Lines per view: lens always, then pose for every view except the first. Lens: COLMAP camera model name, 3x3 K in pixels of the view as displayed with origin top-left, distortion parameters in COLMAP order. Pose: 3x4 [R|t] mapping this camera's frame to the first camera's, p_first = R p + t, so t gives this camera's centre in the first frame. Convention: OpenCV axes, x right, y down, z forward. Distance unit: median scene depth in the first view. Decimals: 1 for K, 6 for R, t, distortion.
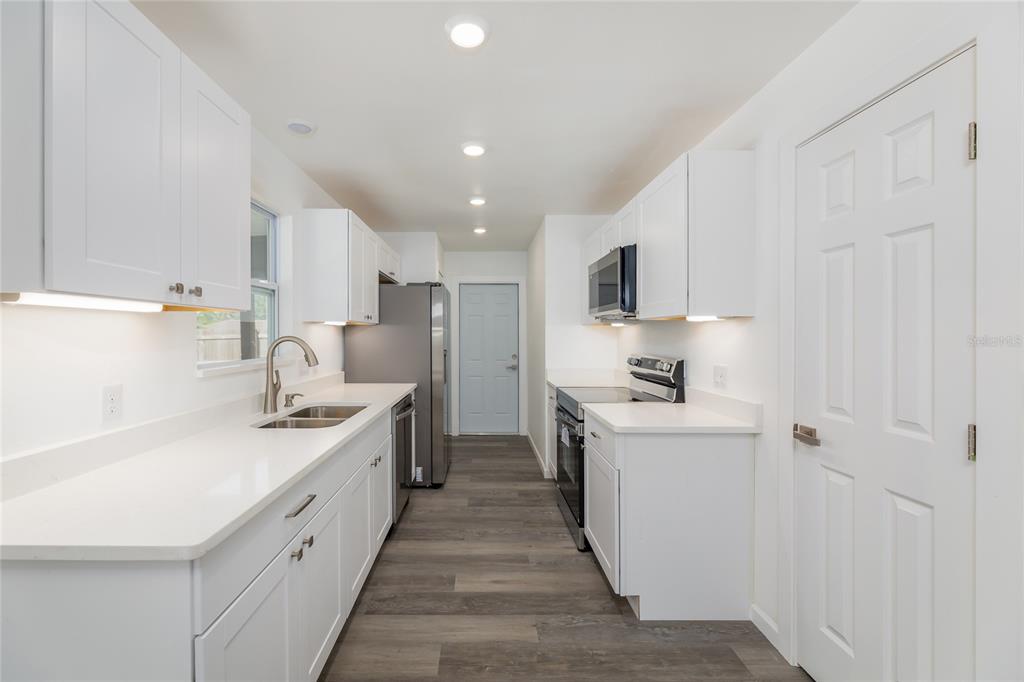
lens RADIAL K [[436.6, 0, 496.0], [0, 436.6, 337.8], [0, 0, 1]] dist [-0.000287, -0.000175]
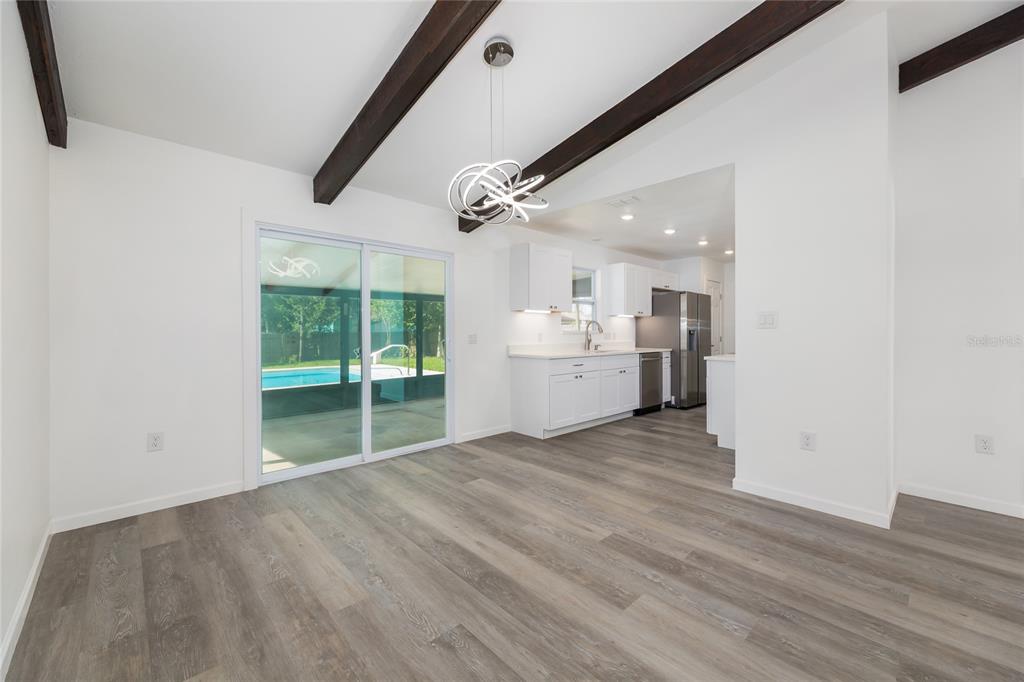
lens RADIAL K [[415.1, 0, 511.5], [0, 415.1, 336.7], [0, 0, 1]] dist [-0.000111, -0.000289]
pose [[0.686845, 0.010532, -0.726727, 0.591413], [-0.001991, 0.999919, 0.012610, 0.036957], [0.726801, -0.007215, 0.686810, -0.622865]]
